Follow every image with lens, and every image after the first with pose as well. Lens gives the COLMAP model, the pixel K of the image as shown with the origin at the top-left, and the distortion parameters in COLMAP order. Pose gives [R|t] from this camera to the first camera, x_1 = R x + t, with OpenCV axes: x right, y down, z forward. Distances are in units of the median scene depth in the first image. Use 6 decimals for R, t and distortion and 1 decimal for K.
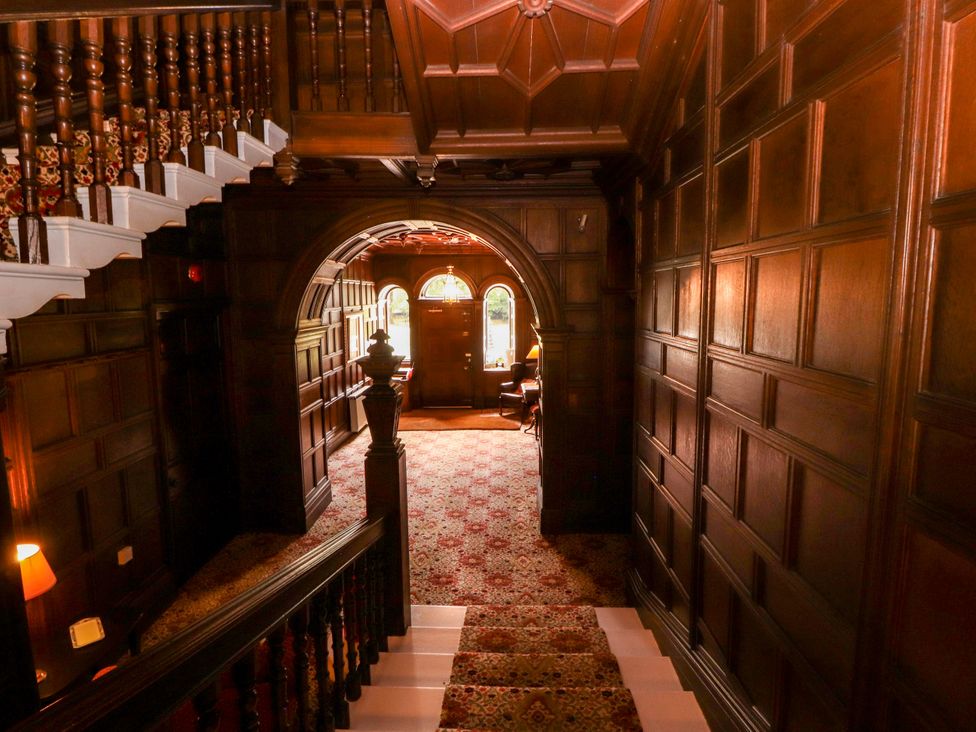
lens RADIAL K [[506.9, 0, 487.9], [0, 506.9, 358.3], [0, 0, 1]] dist [0.004966, -0.014817]
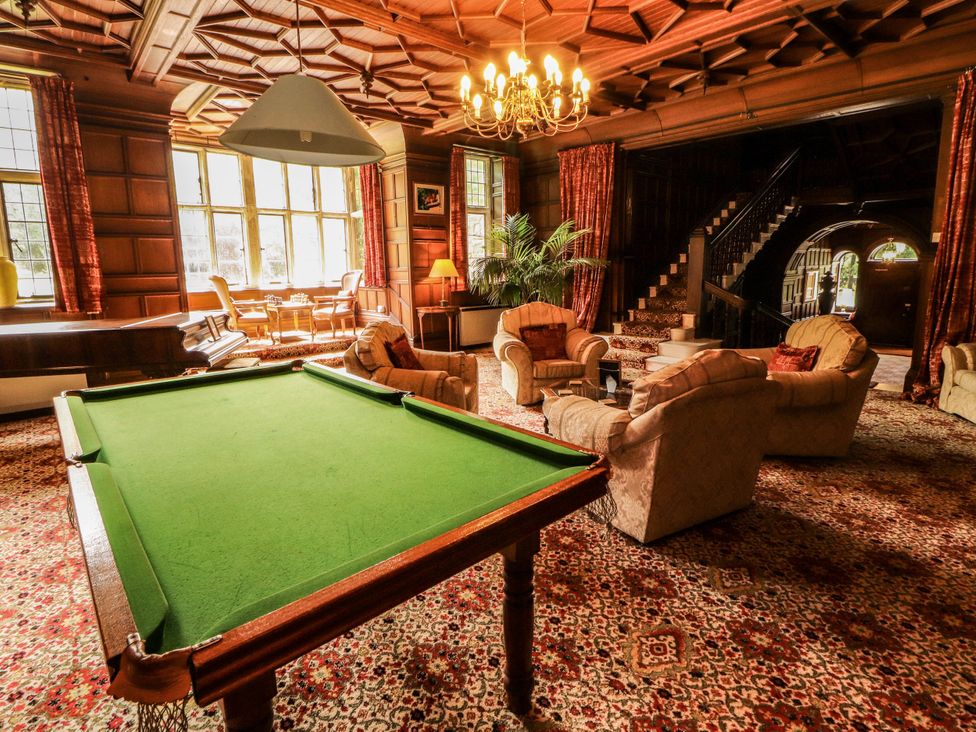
lens RADIAL K [[506.9, 0, 488.2], [0, 506.9, 356.7], [0, 0, 1]] dist [0.004966, -0.014817]
pose [[0.692831, 0.121787, -0.710741, 0.195590], [-0.076269, 0.992482, 0.095716, 0.108900], [0.717055, -0.012108, 0.696911, -0.858201]]
